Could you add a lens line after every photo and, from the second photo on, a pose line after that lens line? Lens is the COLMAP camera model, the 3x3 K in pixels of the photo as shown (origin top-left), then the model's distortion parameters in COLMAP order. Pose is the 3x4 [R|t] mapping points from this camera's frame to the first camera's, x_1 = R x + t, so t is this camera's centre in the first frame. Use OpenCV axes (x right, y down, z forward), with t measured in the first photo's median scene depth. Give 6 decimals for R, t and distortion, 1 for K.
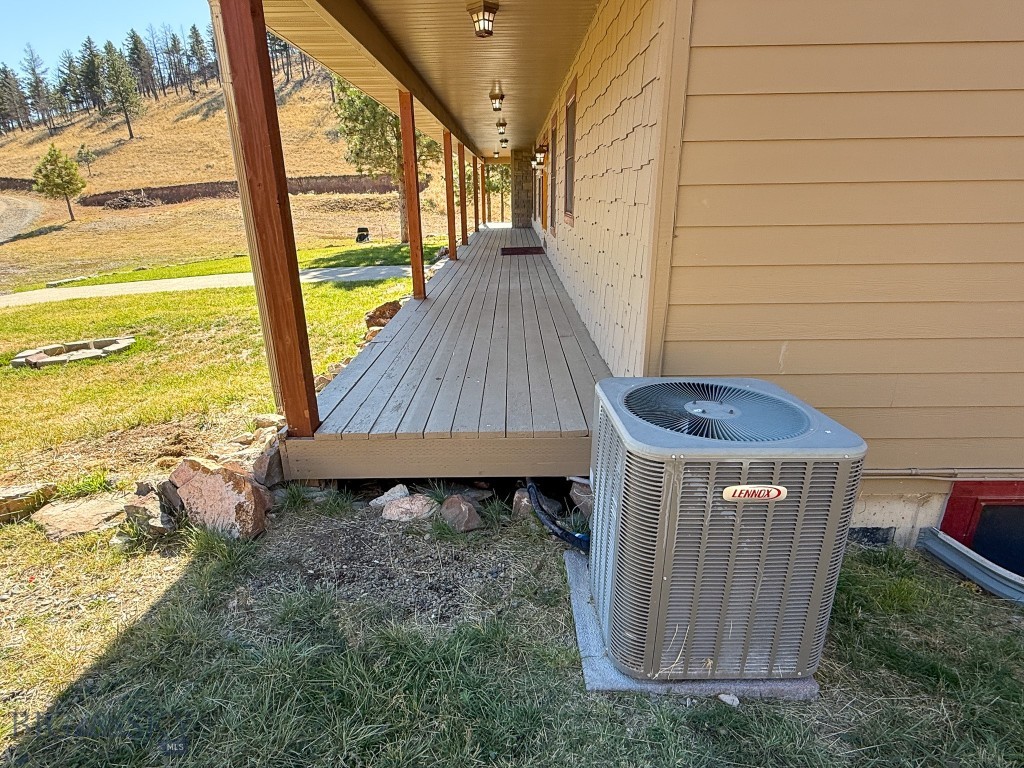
lens RADIAL K [[533.9, 0, 512.5], [0, 533.9, 384.6], [0, 0, 1]] dist [-0.006347, -0.000746]
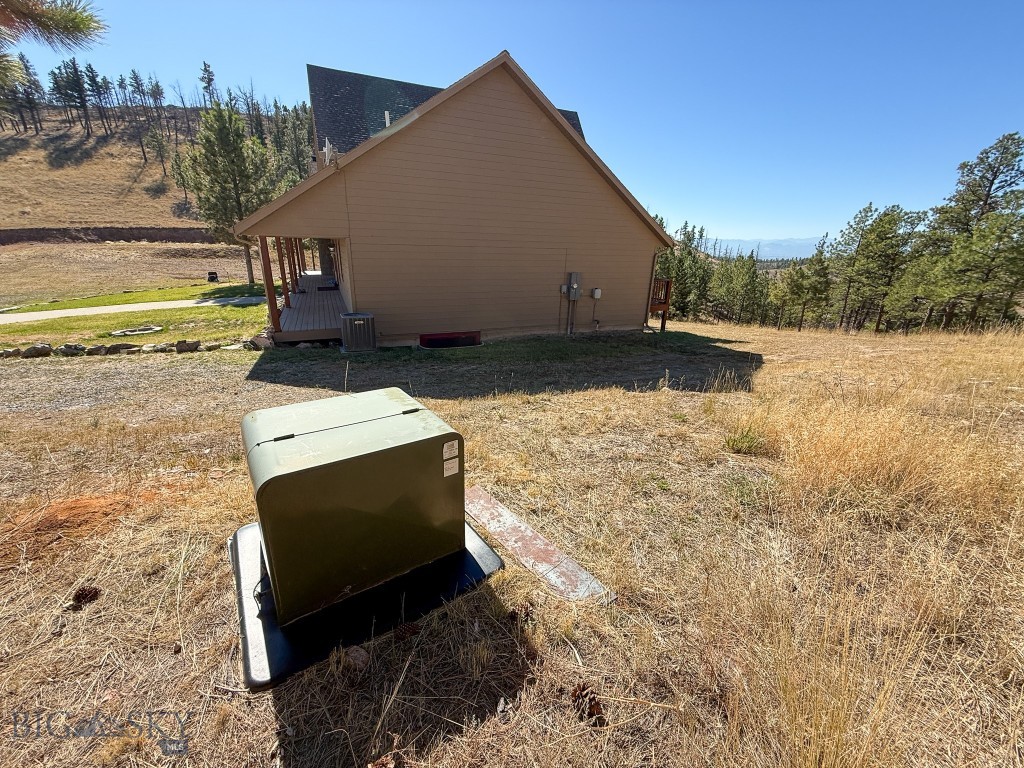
lens RADIAL K [[408.5, 0, 506.9], [0, 408.5, 384.9], [0, 0, 1]] dist [-0.000653, -0.000021]
pose [[0.916444, -0.099136, 0.387689, 0.000852], [0.100339, 0.994805, 0.017194, 0.068580], [-0.387380, 0.023143, 0.921630, -0.301071]]
